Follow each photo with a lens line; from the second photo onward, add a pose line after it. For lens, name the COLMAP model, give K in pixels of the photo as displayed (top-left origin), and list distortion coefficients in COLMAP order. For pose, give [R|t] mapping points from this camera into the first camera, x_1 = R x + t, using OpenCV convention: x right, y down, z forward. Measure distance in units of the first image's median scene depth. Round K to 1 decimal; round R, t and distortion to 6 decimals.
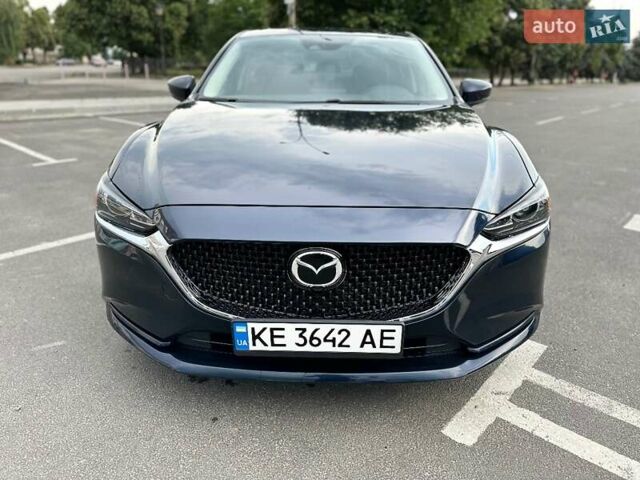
lens RADIAL K [[455.1, 0, 318.9], [0, 455.1, 240.2], [0, 0, 1]] dist [0.007338, -0.011686]
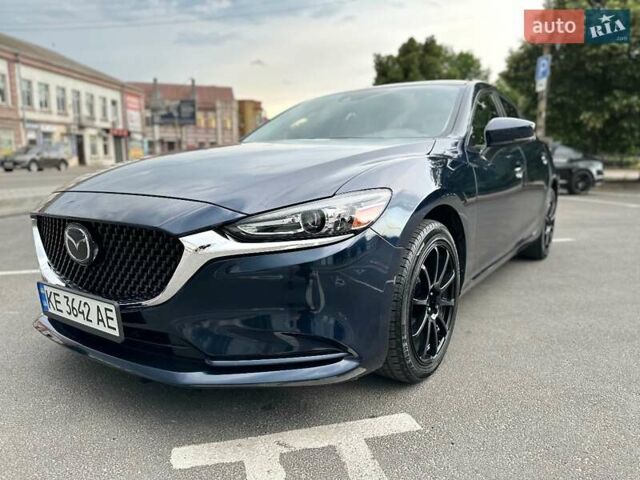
lens RADIAL K [[455.1, 0, 318.9], [0, 455.1, 240.2], [0, 0, 1]] dist [0.007338, -0.011686]
pose [[0.836136, 0.079845, -0.542679, 0.918232], [-0.183977, 0.972862, -0.140325, 0.087419], [0.516748, 0.217172, 0.828135, 0.295424]]
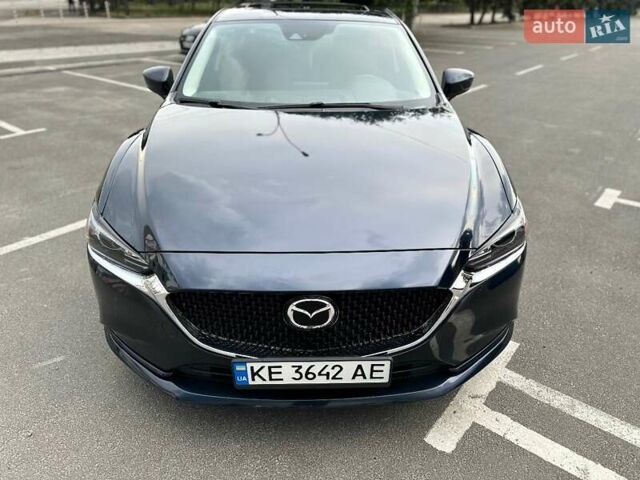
lens RADIAL K [[456.7, 0, 320.0], [0, 456.7, 240.0], [0, 0, 1]] dist [-0.002754, -0.003987]
pose [[0.998545, -0.025579, 0.047464, -0.024068], [0.019531, 0.992119, 0.123767, -0.195829], [-0.050256, -0.122660, 0.991175, -0.030186]]
